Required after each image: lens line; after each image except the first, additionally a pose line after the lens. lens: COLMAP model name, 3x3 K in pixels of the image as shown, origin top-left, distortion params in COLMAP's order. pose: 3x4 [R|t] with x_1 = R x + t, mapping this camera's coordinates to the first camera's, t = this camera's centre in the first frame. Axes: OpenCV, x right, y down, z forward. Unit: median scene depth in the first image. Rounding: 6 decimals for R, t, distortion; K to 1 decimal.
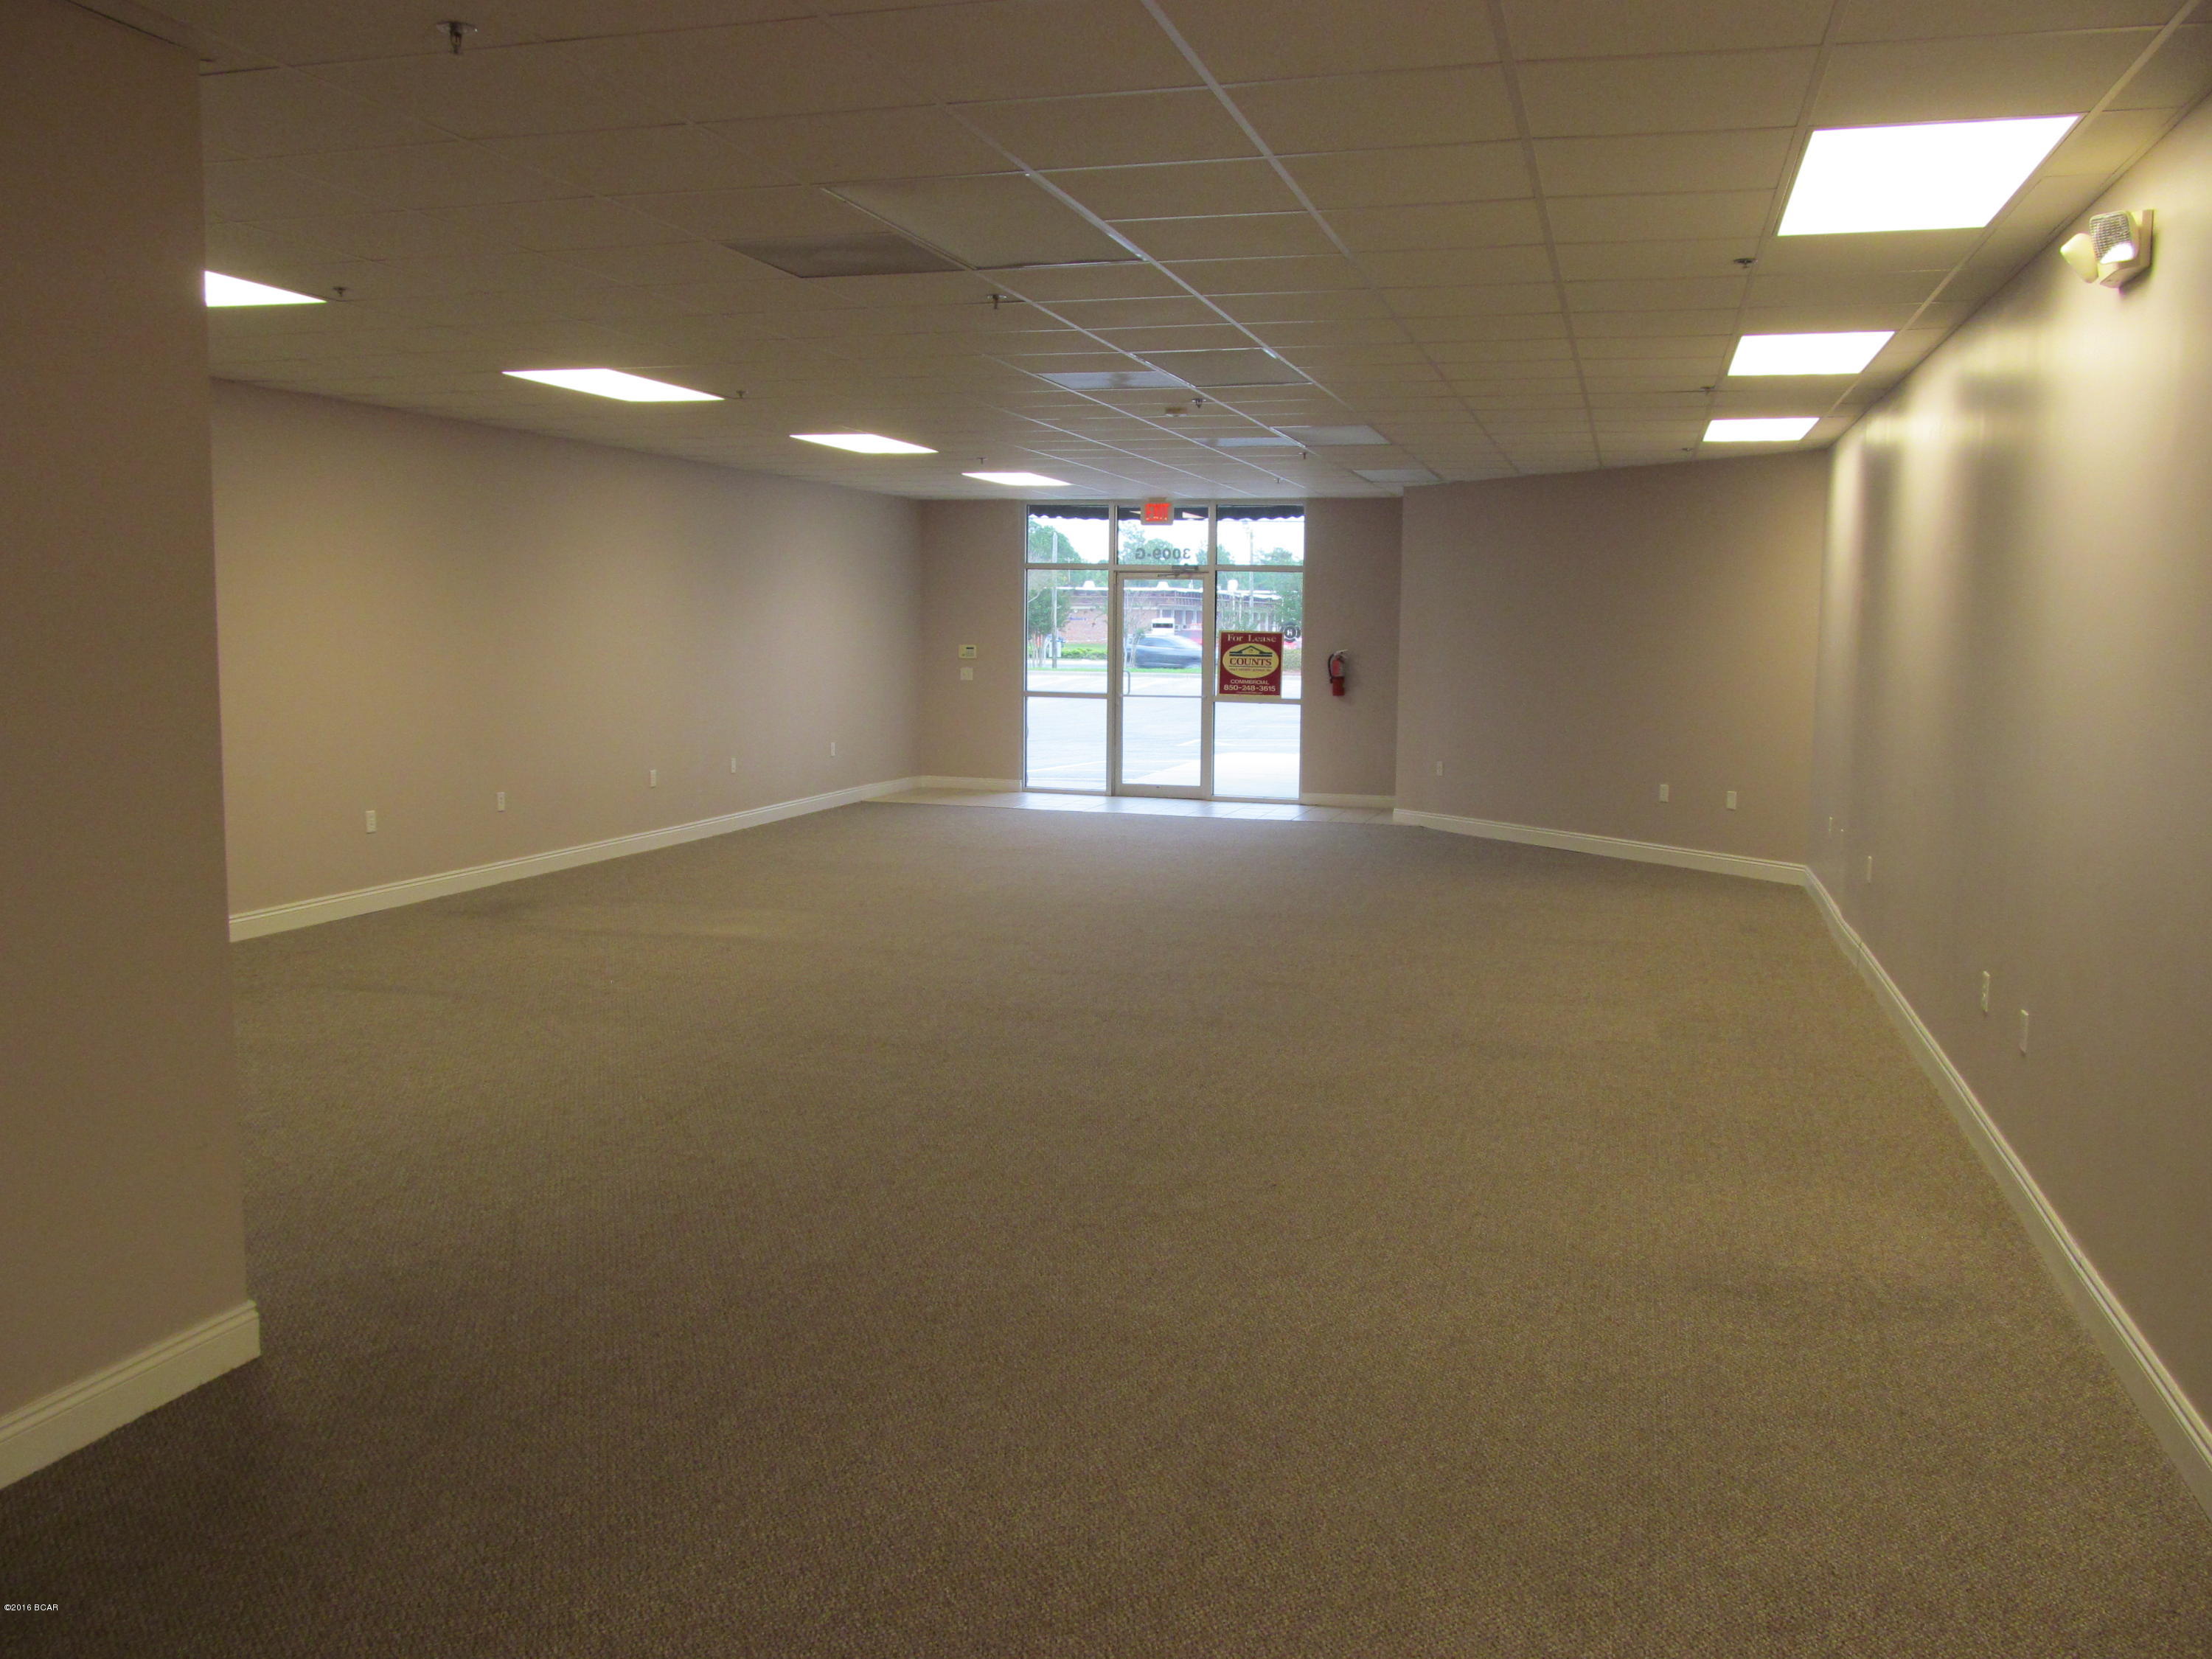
lens RADIAL K [[1878.8, 0, 1106.0], [0, 1878.8, 829.5], [0, 0, 1]] dist [-0.002371, 0.002065]
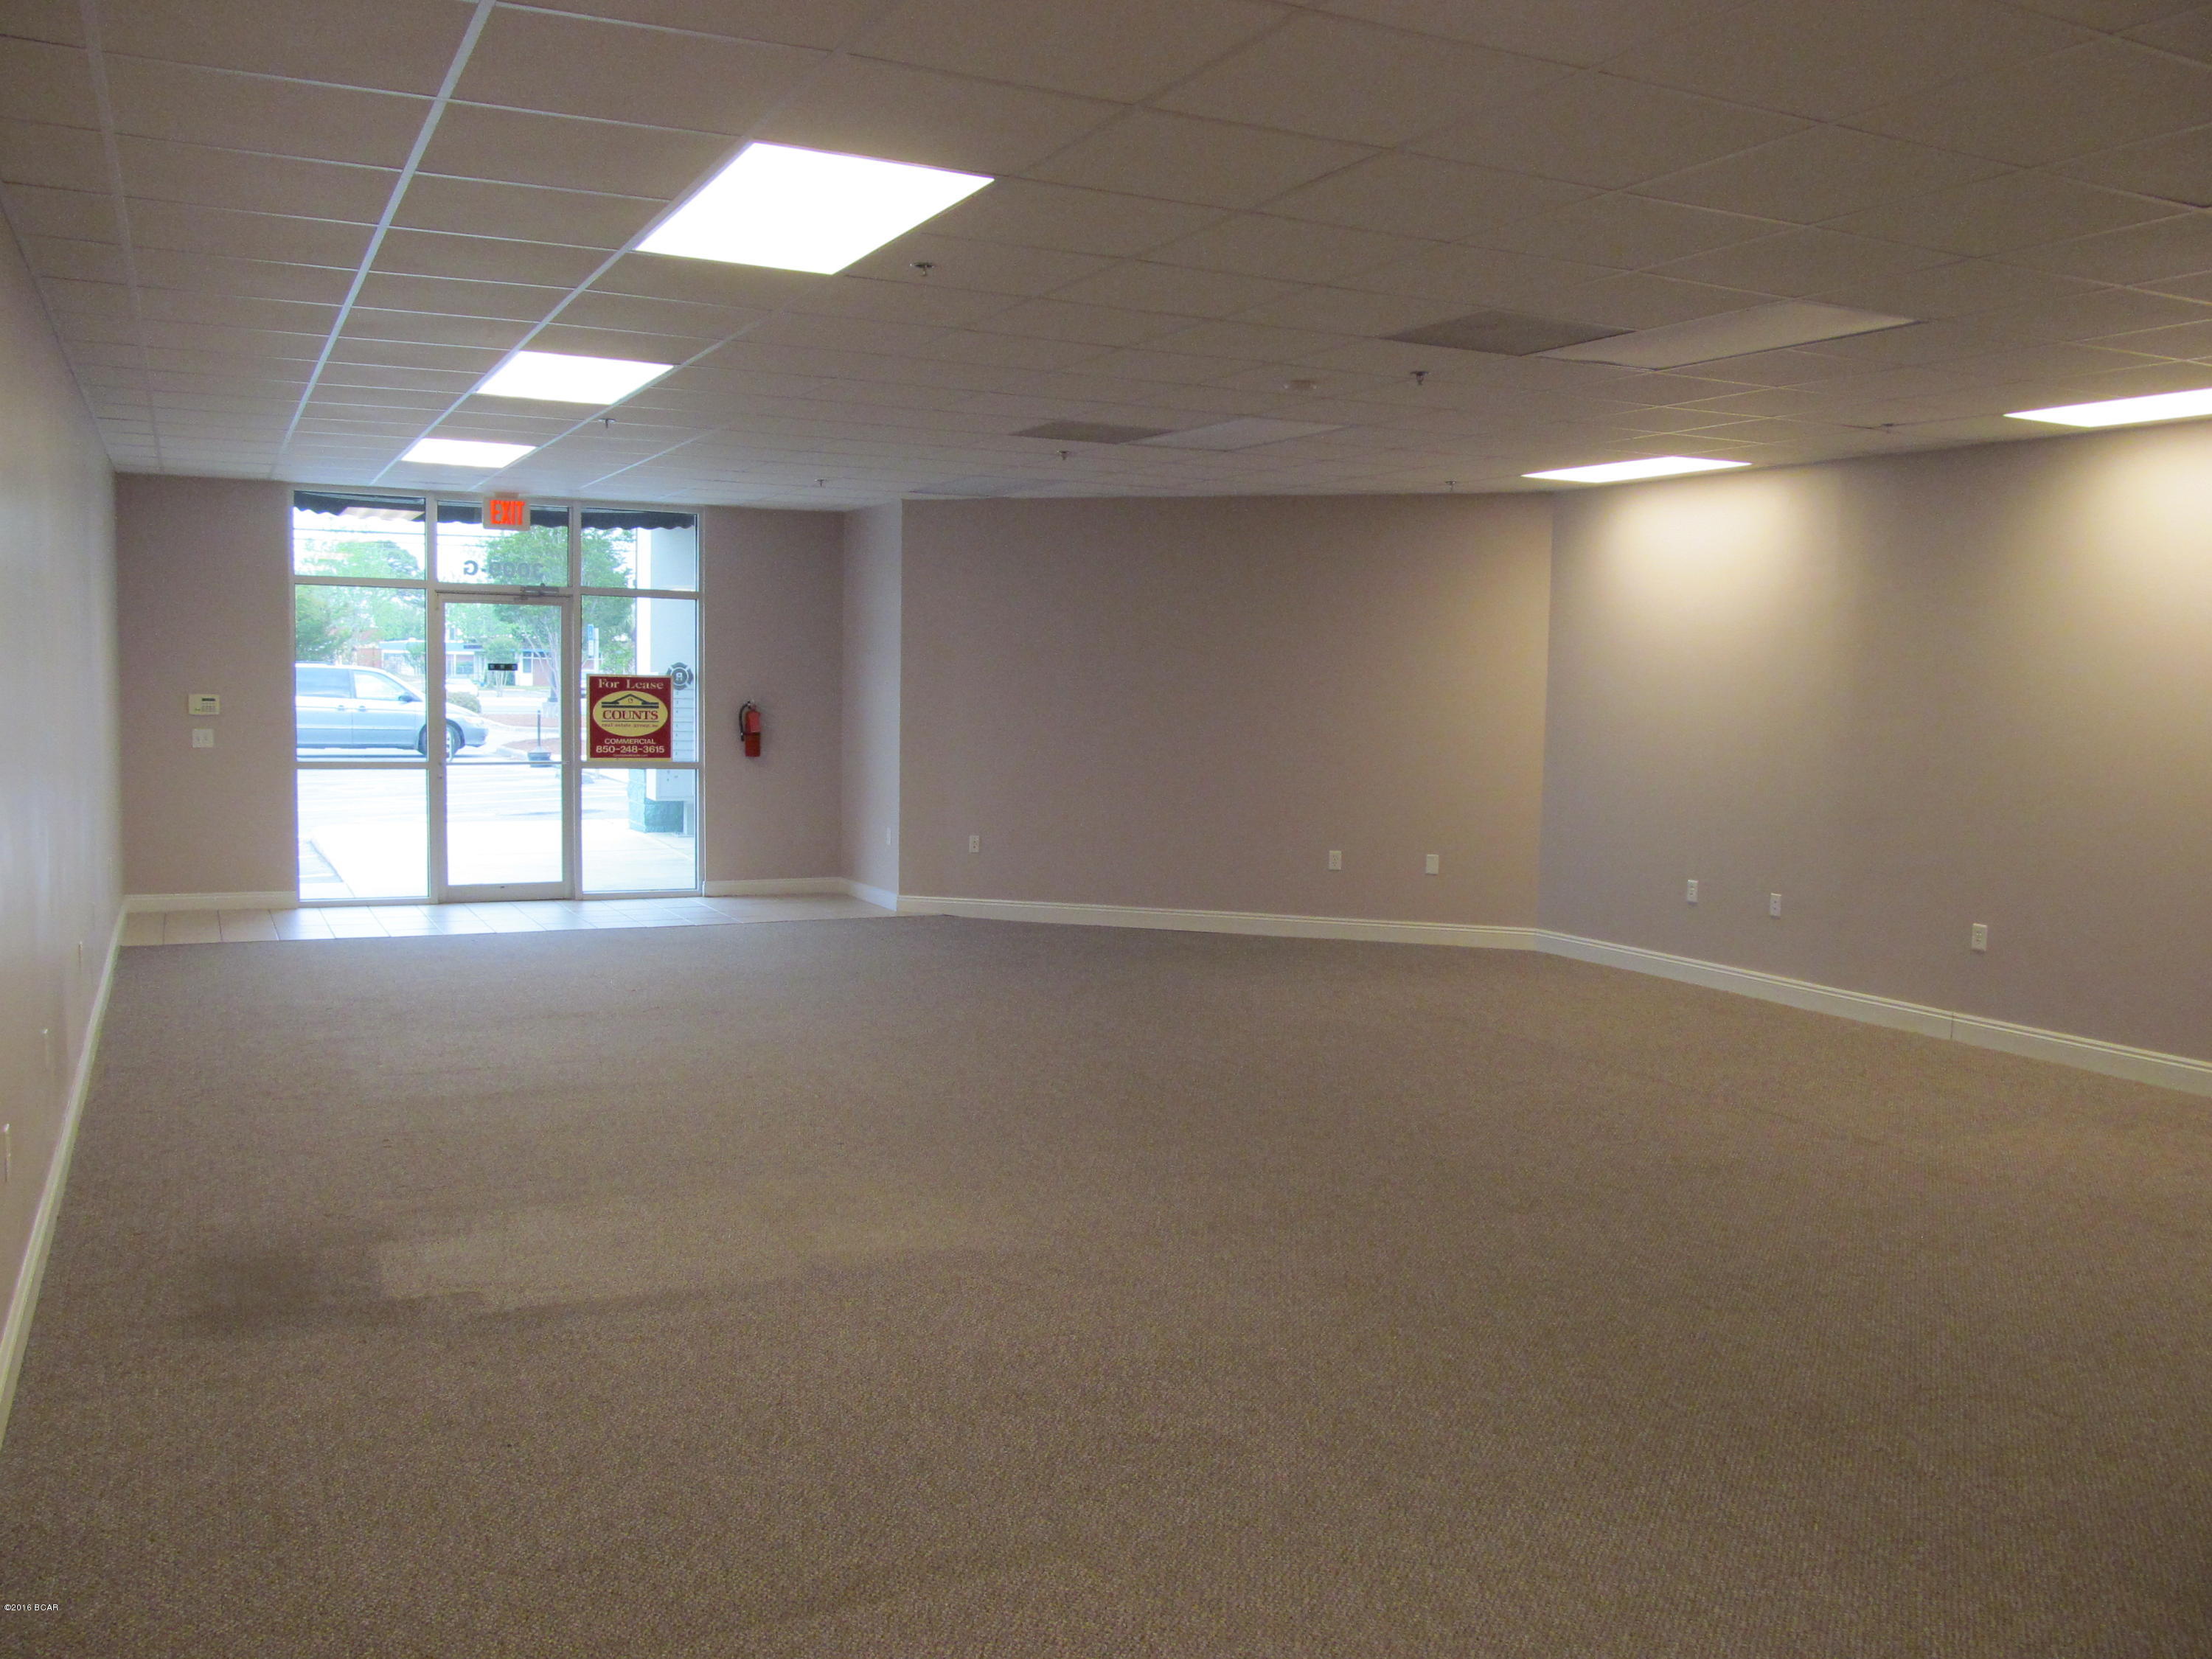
lens RADIAL K [[1878.8, 0, 1106.0], [0, 1878.8, 829.5], [0, 0, 1]] dist [-0.002371, 0.002065]
pose [[0.741220, -0.056384, 0.668890, -0.293935], [0.064744, 0.997825, 0.012367, -0.039722], [-0.668133, 0.034140, 0.743258, 0.303963]]
